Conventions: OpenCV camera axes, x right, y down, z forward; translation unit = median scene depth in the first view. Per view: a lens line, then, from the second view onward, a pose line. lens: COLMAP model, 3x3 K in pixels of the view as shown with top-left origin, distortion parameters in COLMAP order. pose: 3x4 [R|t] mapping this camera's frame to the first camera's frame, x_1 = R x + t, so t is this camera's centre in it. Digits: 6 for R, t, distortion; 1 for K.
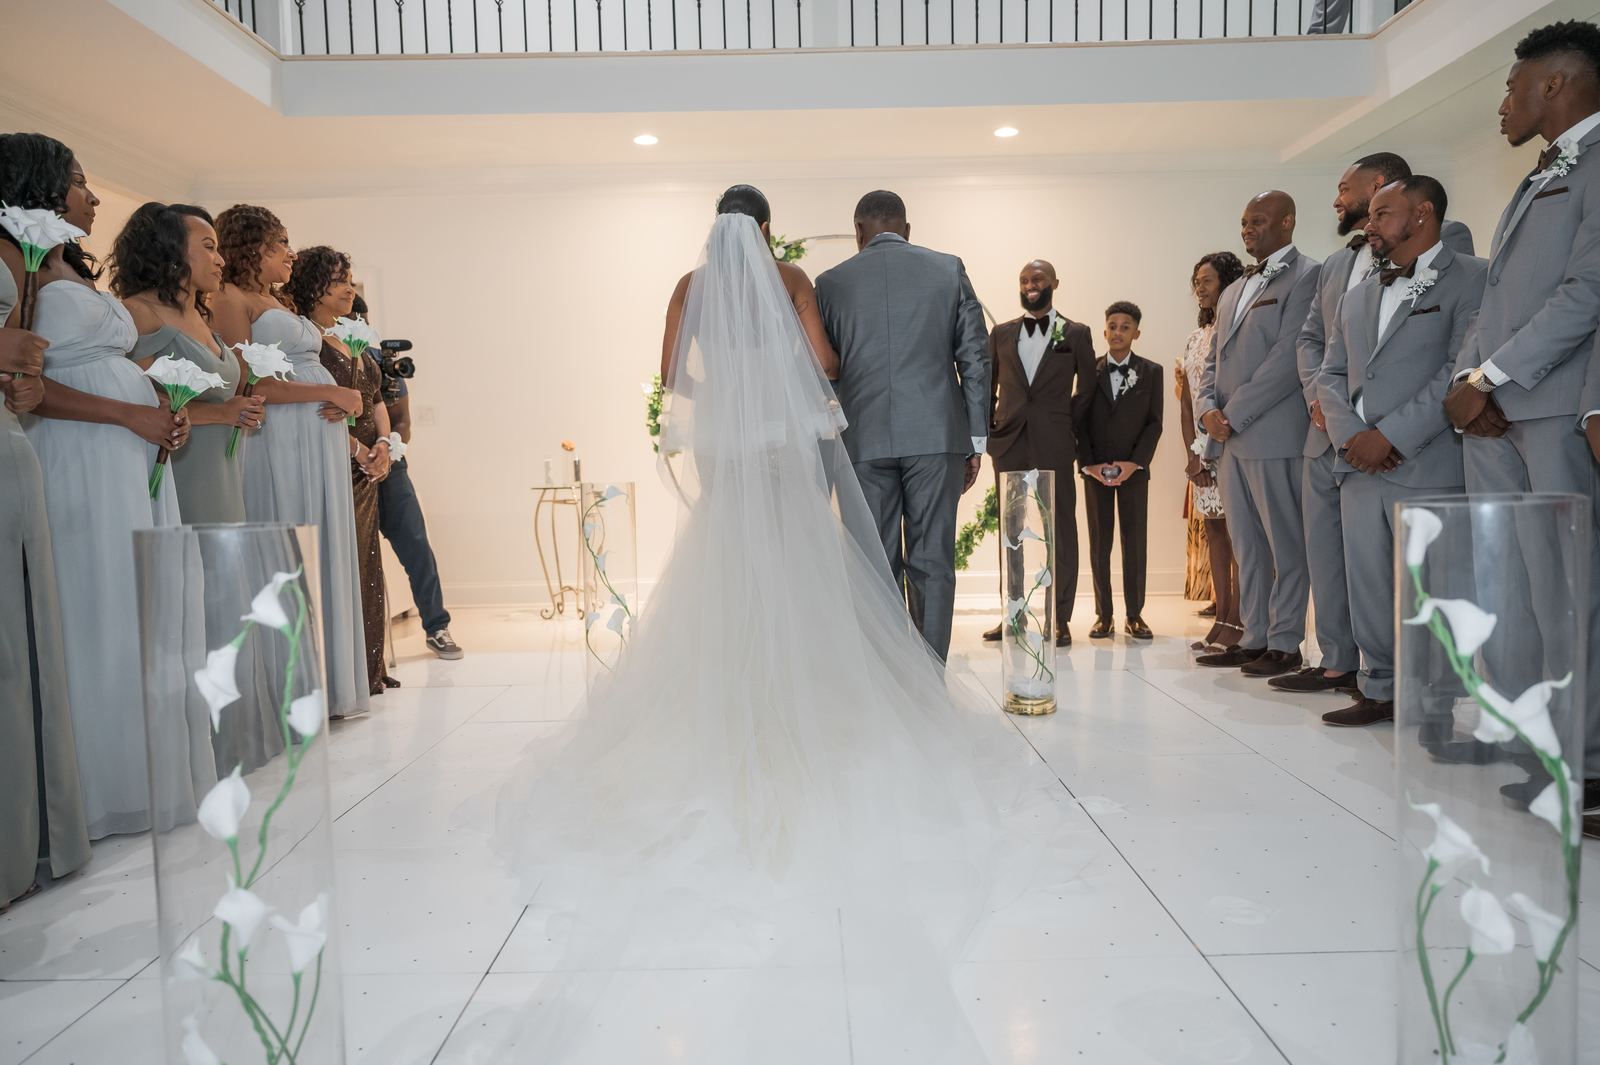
lens RADIAL K [[909.0, 0, 797.5], [0, 909.0, 542.7], [0, 0, 1]] dist [0.004768, -0.000297]
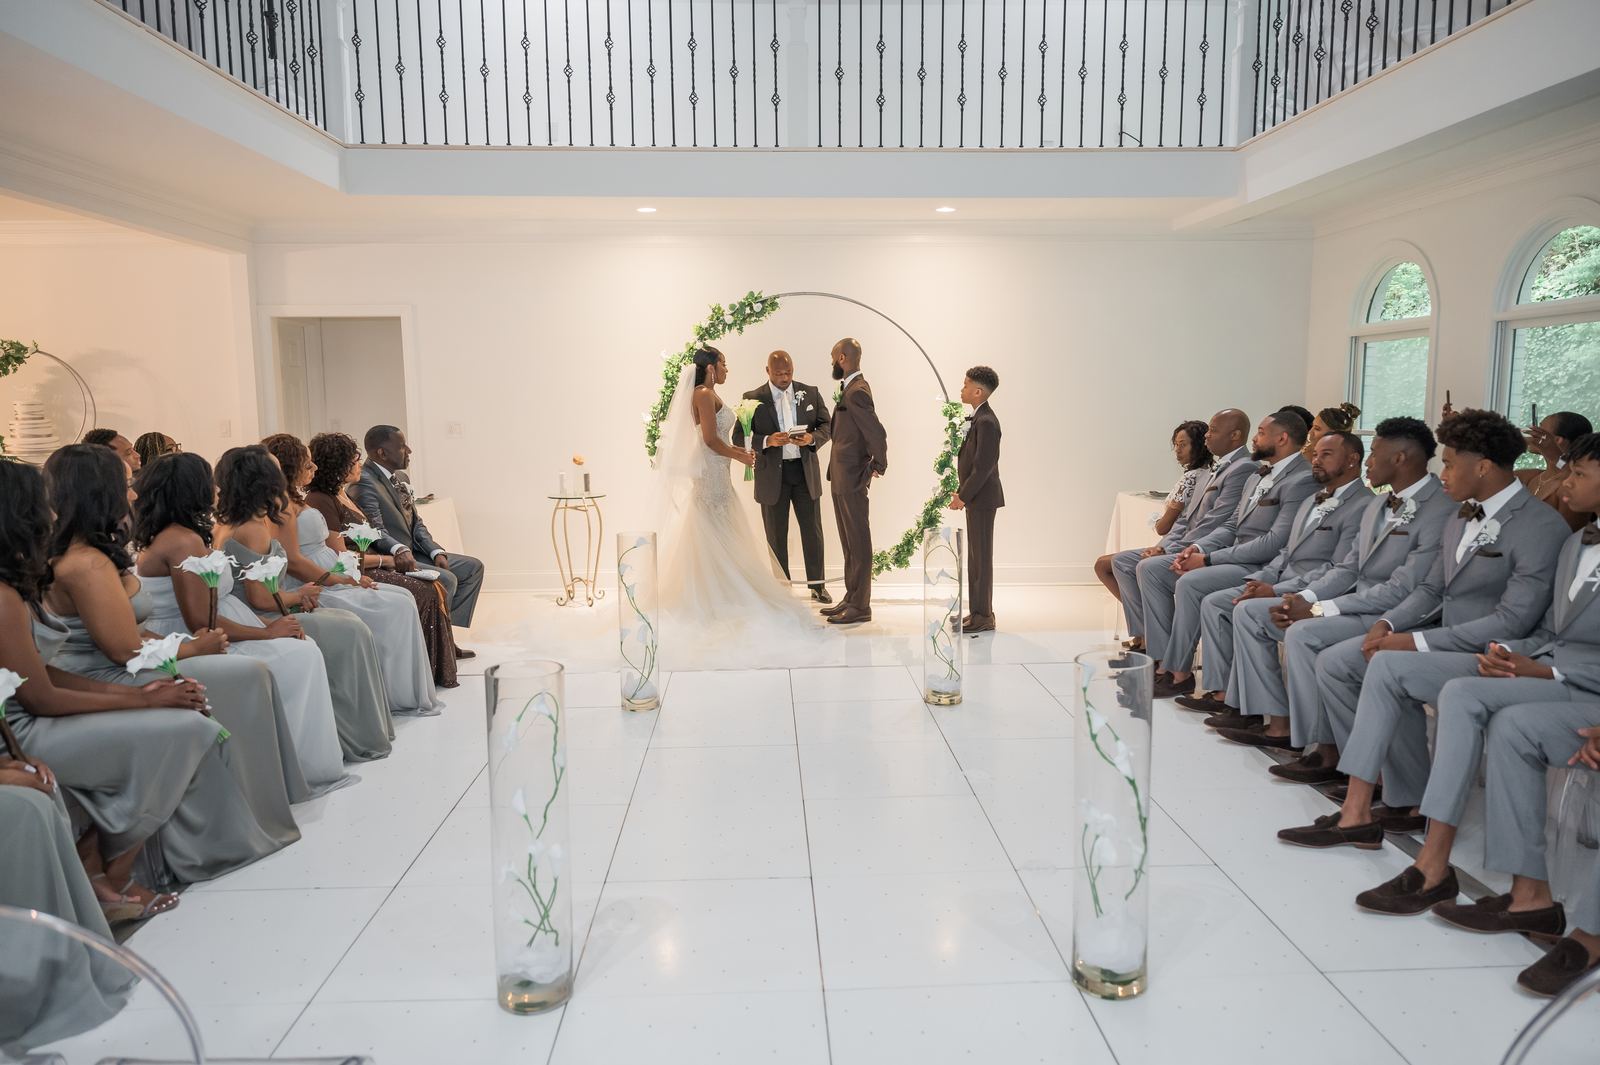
lens RADIAL K [[909.0, 0, 786.2], [0, 909.0, 521.3], [0, 0, 1]] dist [0.004768, -0.000297]
pose [[0.999466, 0.007267, 0.031858, -0.019766], [-0.008793, 0.998807, 0.048034, -0.100916], [-0.031471, -0.048288, 0.998338, -0.238308]]
